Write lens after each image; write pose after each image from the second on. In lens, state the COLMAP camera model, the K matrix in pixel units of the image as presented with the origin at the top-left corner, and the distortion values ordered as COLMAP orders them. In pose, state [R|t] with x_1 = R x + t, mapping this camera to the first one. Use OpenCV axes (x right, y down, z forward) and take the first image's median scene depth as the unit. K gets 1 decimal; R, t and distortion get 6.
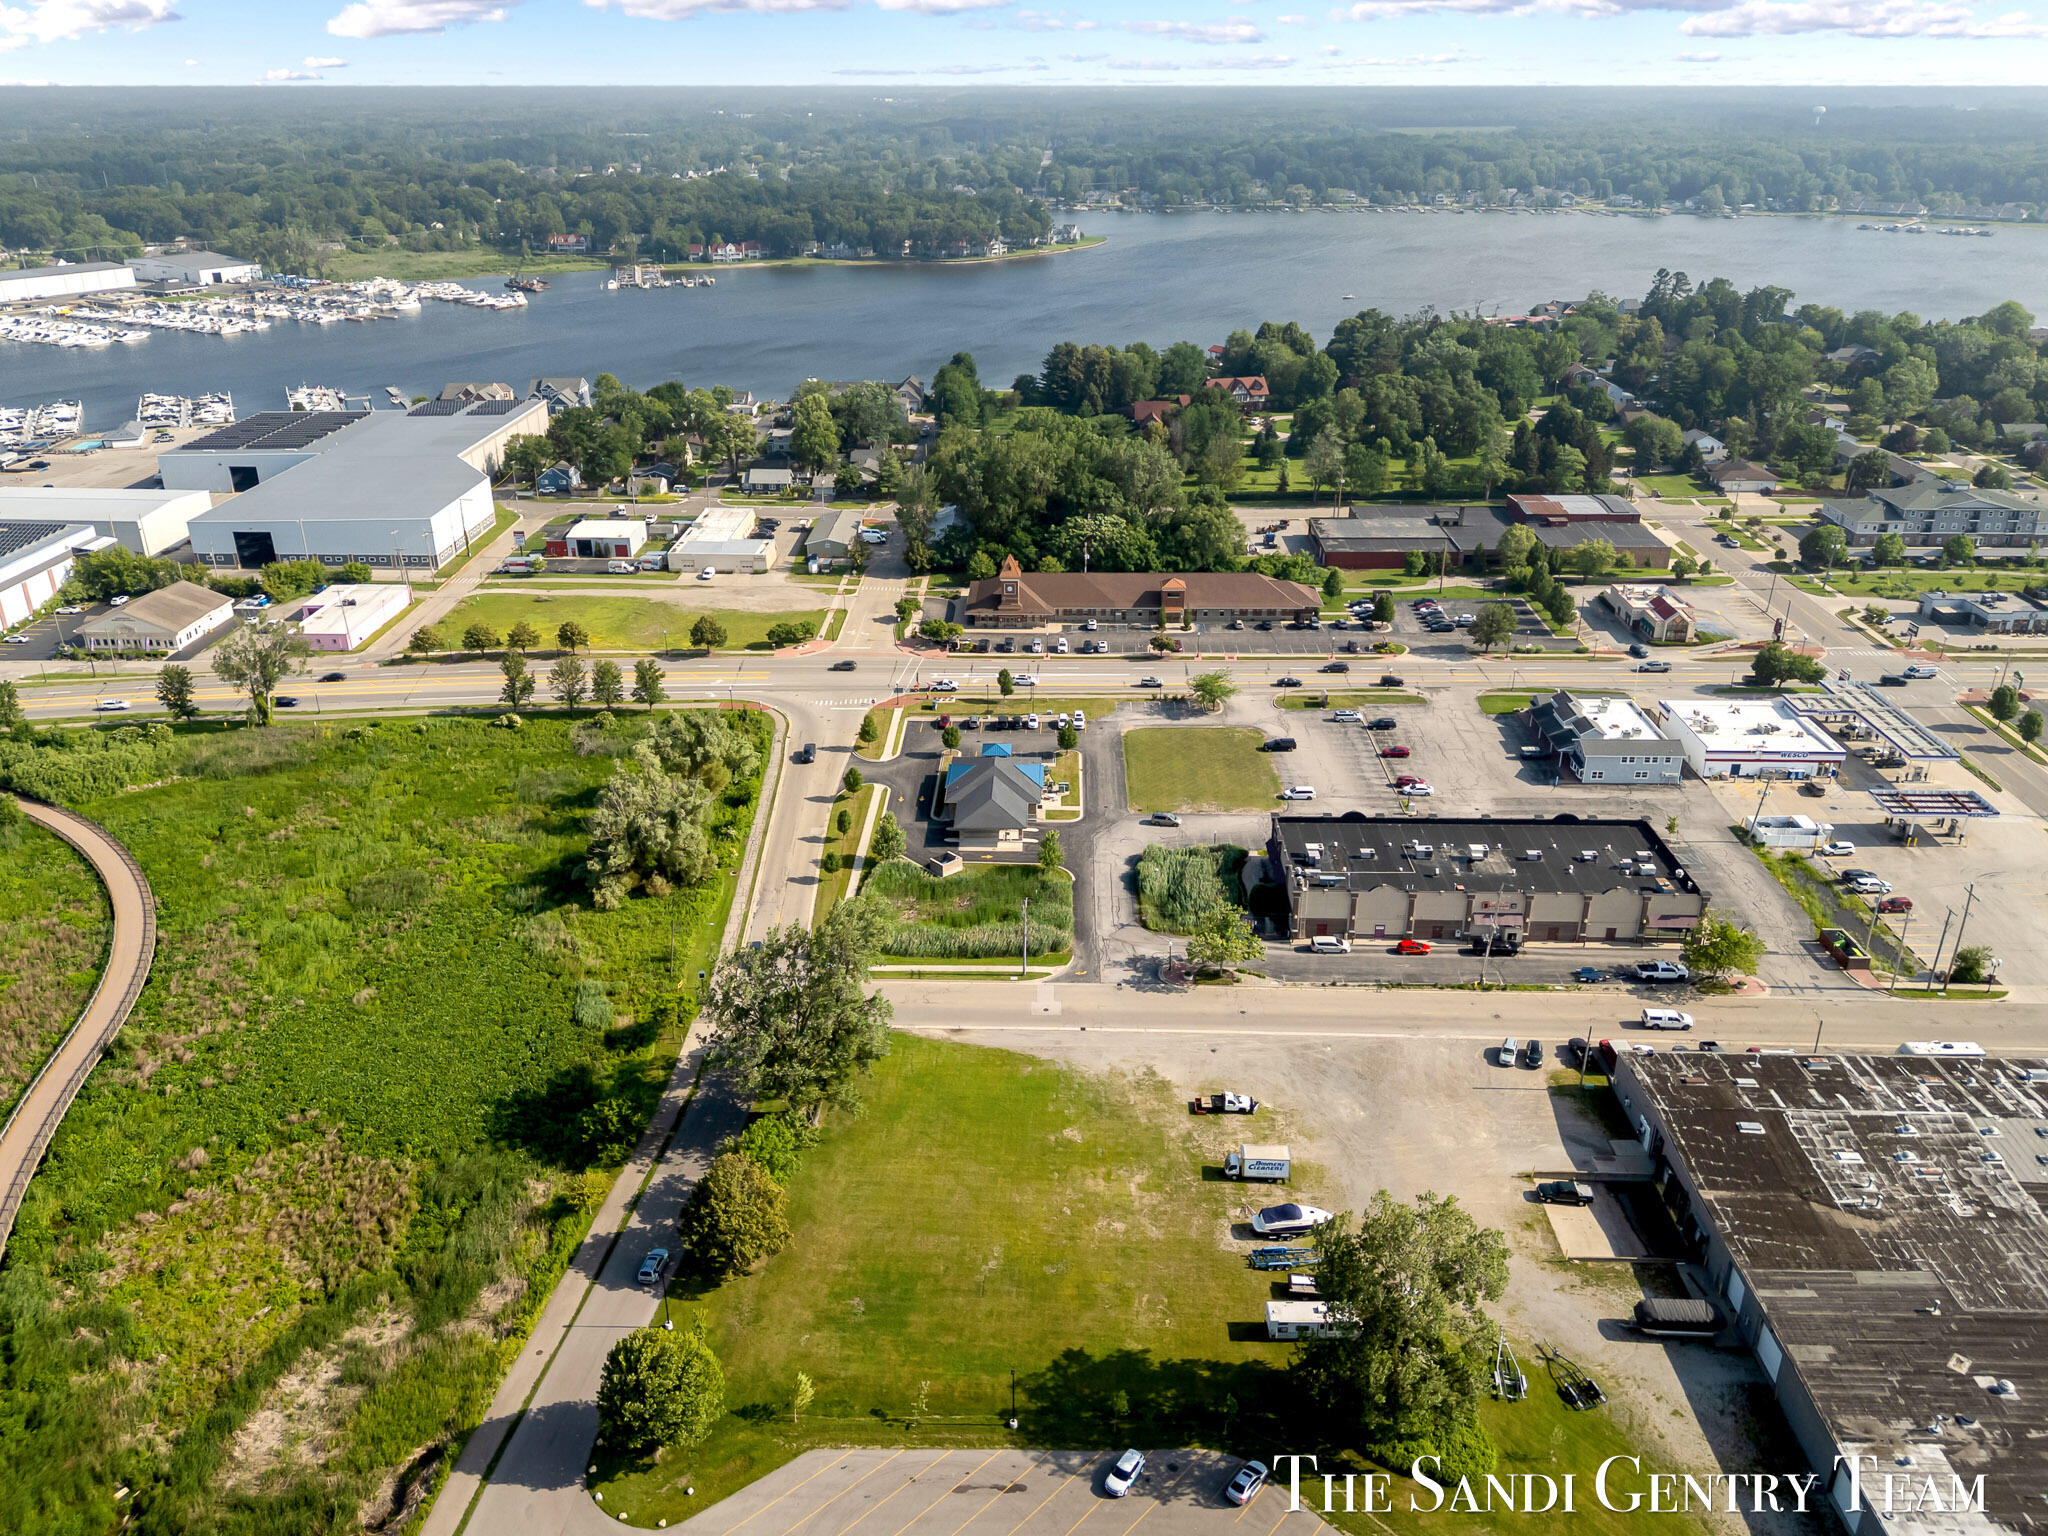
lens RADIAL K [[1541.2, 0, 1021.3], [0, 1541.2, 766.2], [0, 0, 1]] dist [0.085743, -0.093030]
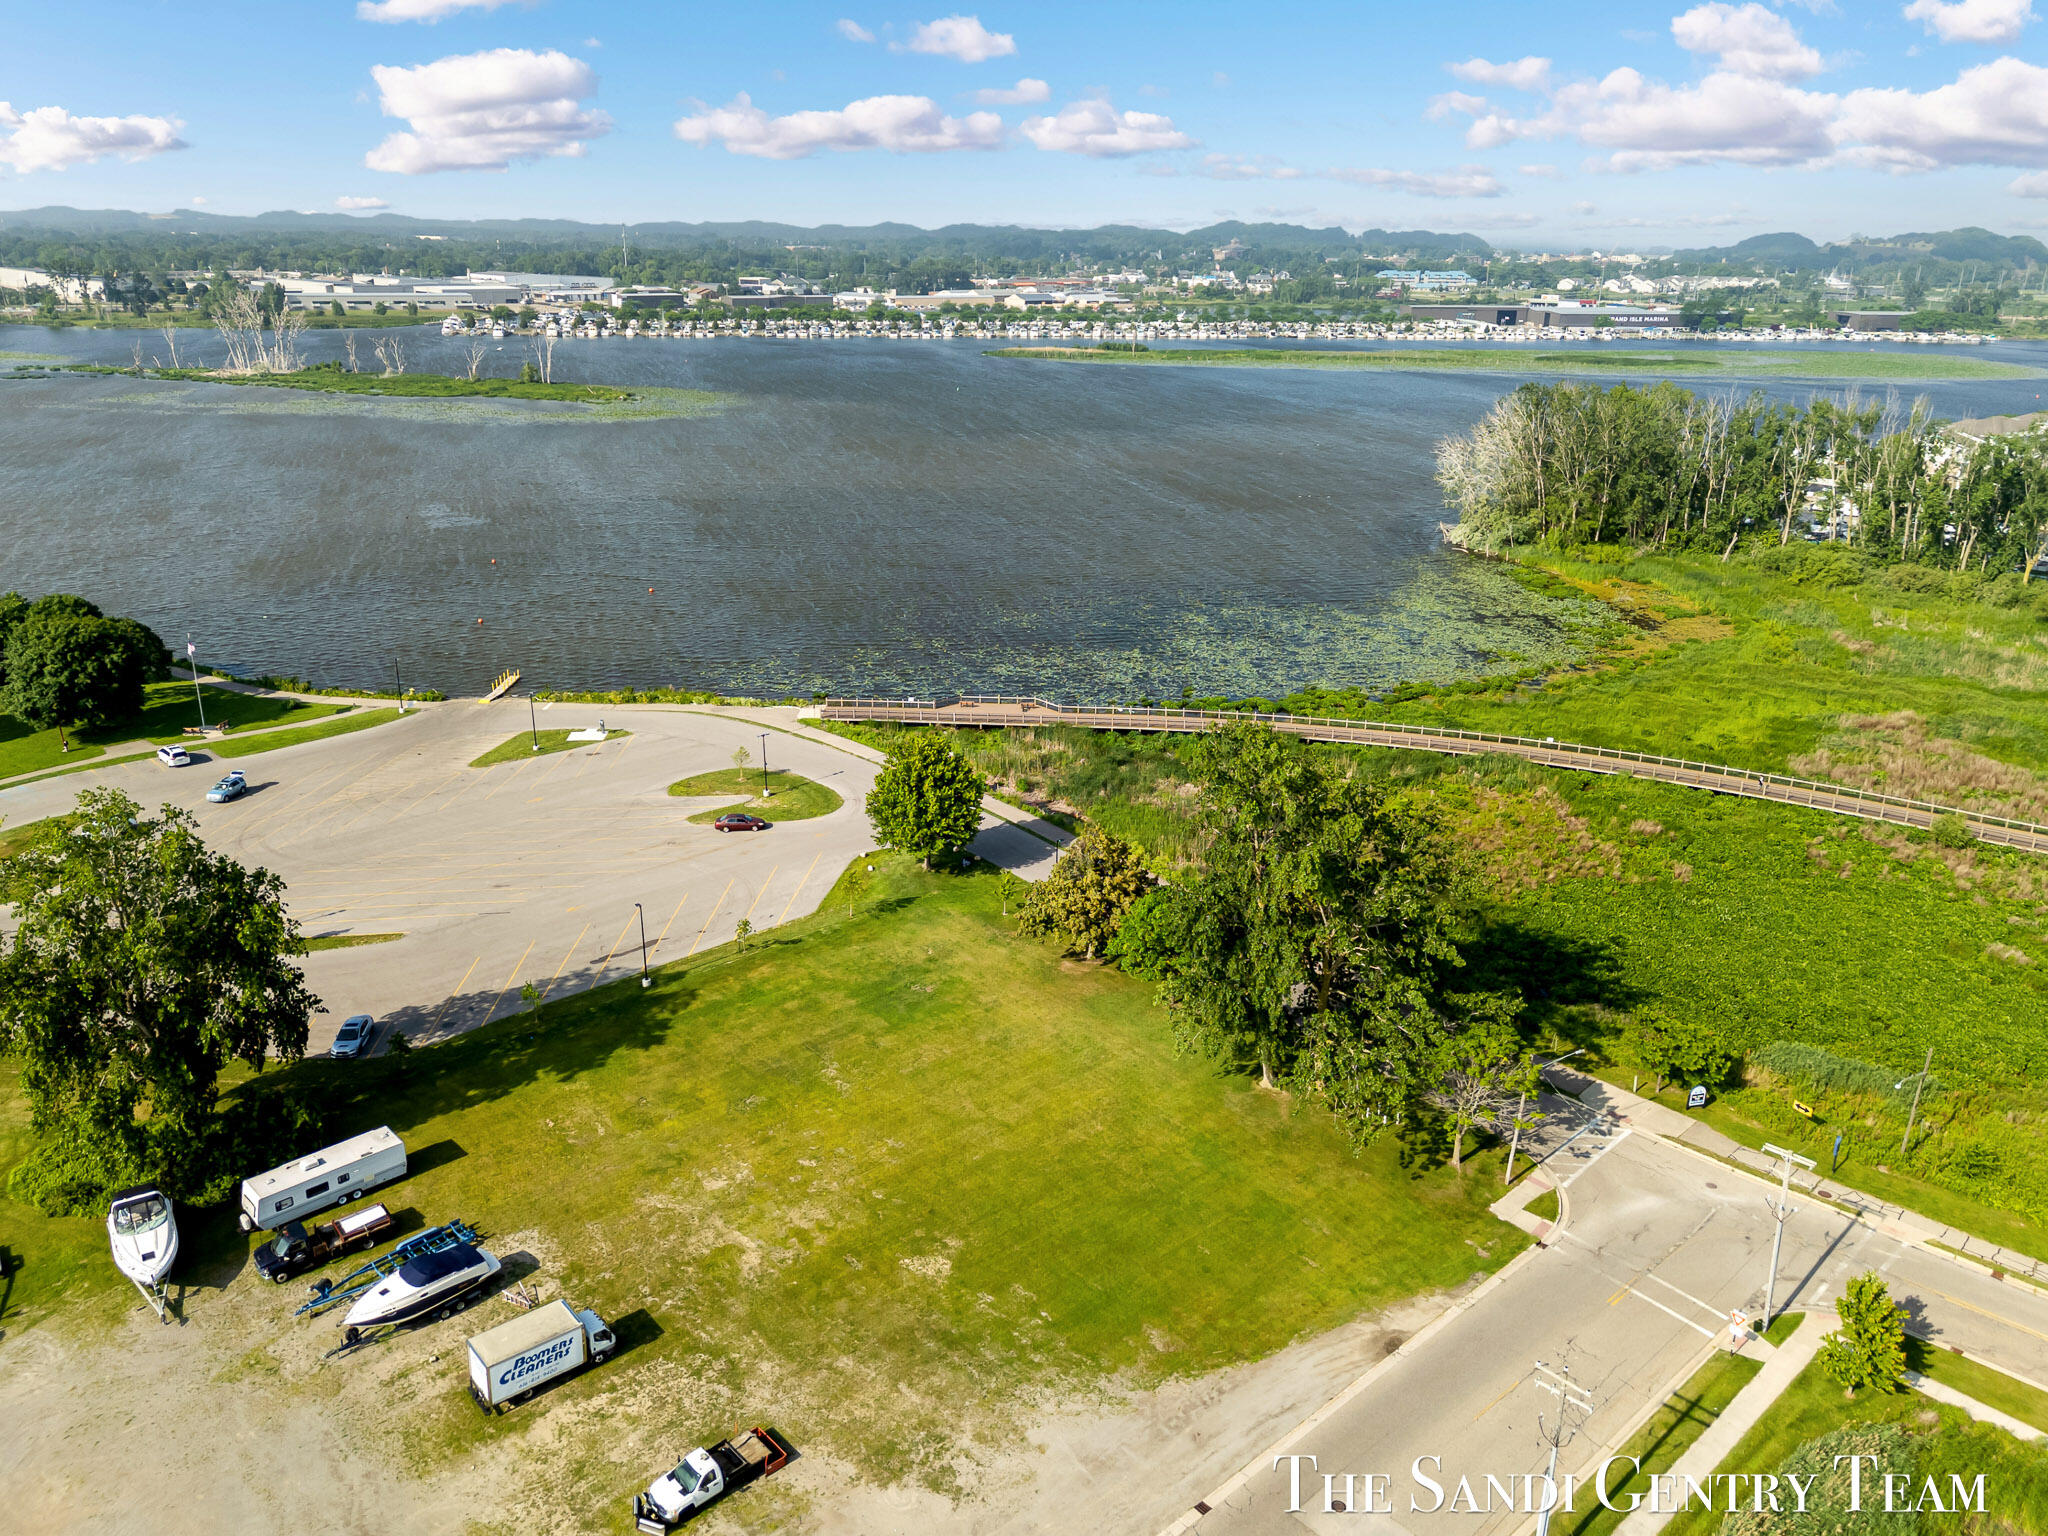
lens RADIAL K [[1509.3, 0, 1022.9], [0, 1509.3, 778.0], [0, 0, 1]] dist [0.078717, -0.083914]
pose [[-0.714733, 0.234046, -0.659075, 0.248192], [-0.290678, 0.757698, 0.584294, -0.148298], [0.636132, 0.609193, -0.473520, 0.957511]]
